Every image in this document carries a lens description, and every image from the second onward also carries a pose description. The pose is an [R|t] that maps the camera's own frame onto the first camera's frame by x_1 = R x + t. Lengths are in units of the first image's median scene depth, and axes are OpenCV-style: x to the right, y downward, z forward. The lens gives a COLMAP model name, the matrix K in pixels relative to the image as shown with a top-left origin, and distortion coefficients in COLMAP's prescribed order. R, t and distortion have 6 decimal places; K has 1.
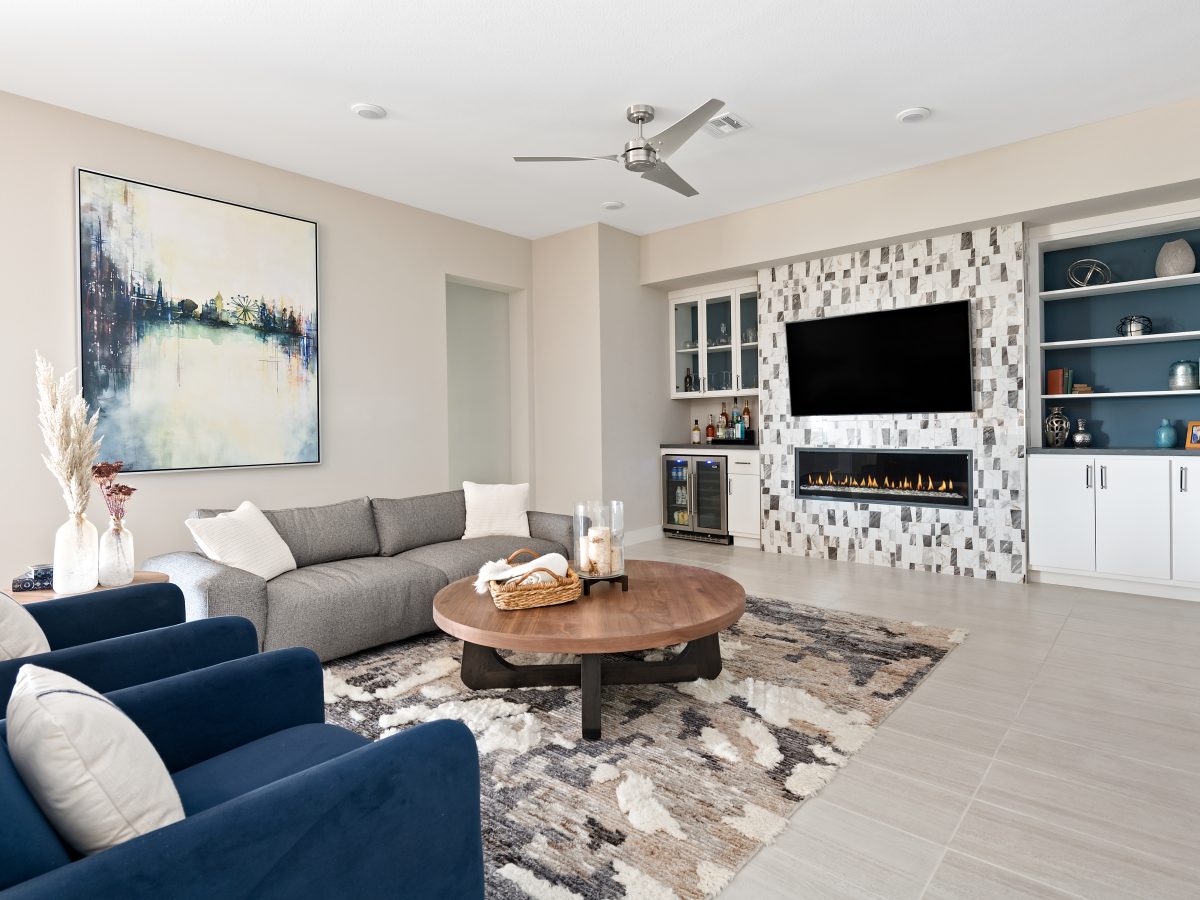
lens RADIAL K [[643.7, 0, 632.3], [0, 643.7, 429.6], [0, 0, 1]] dist [0.000301, -0.000734]
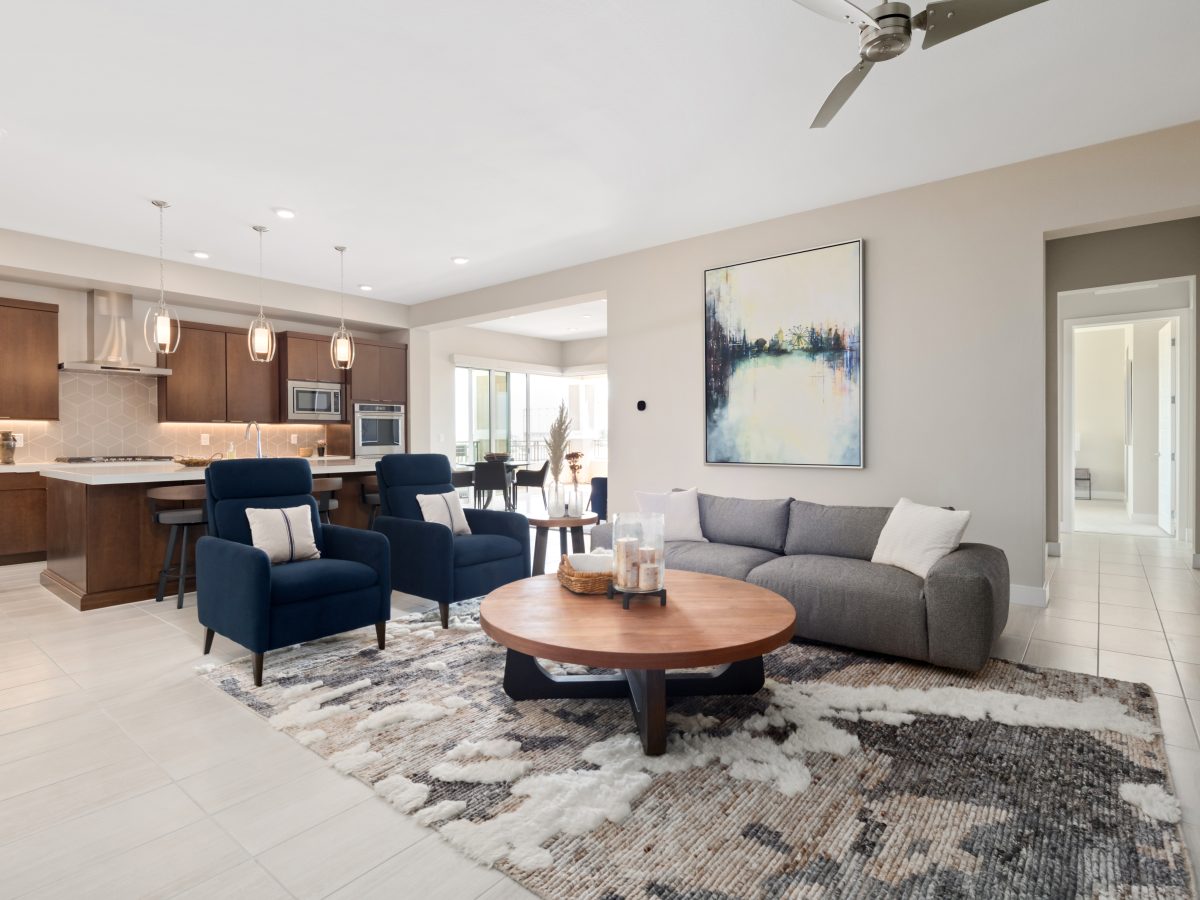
lens RADIAL K [[624.7, 0, 602.5], [0, 624.7, 441.0], [0, 0, 1]] dist [0.003840, -0.000381]
pose [[0.017205, 0.019370, -0.999664, 0.528151], [-0.002368, 0.999810, 0.019332, -0.009691], [0.999849, 0.002035, 0.017248, 0.550291]]
